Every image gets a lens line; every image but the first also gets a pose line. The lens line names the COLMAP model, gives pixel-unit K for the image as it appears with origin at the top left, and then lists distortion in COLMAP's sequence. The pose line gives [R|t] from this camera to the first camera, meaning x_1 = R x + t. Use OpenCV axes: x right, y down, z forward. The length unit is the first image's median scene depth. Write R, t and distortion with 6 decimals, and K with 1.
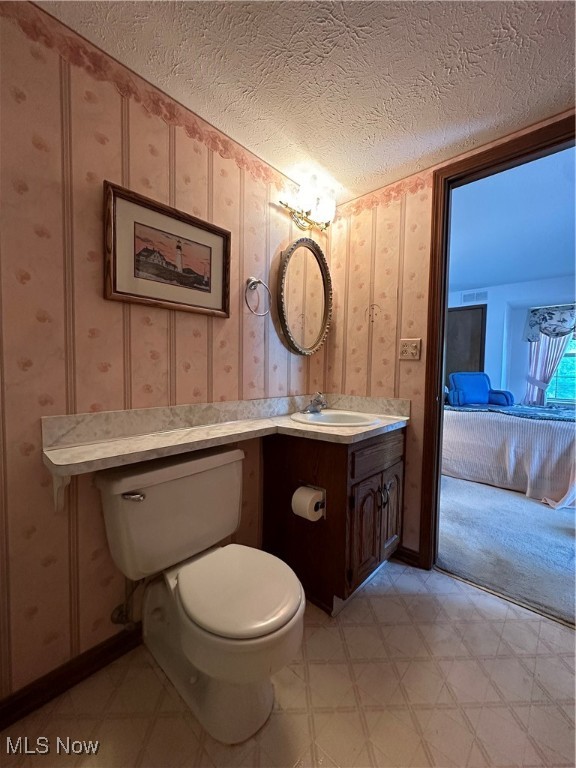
lens RADIAL K [[311.1, 0, 288.0], [0, 311.1, 384.0], [0, 0, 1]] dist [0.000970, 0.000424]
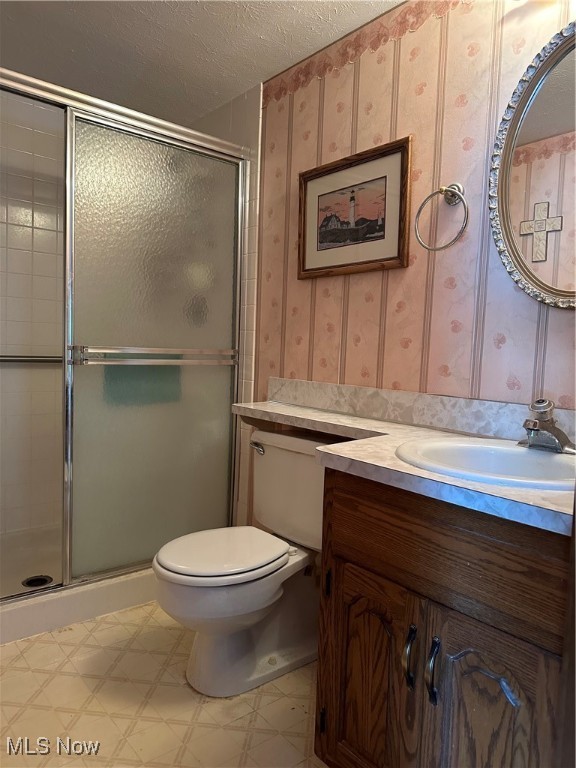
lens RADIAL K [[531.2, 0, 288.0], [0, 531.2, 384.0], [0, 0, 1]] dist [0.079692, -0.115848]
pose [[-0.127194, 0.049988, -0.990617, 1.093978], [-0.088234, 0.994200, 0.061498, -0.009195], [0.987946, 0.095228, -0.122046, 1.002480]]
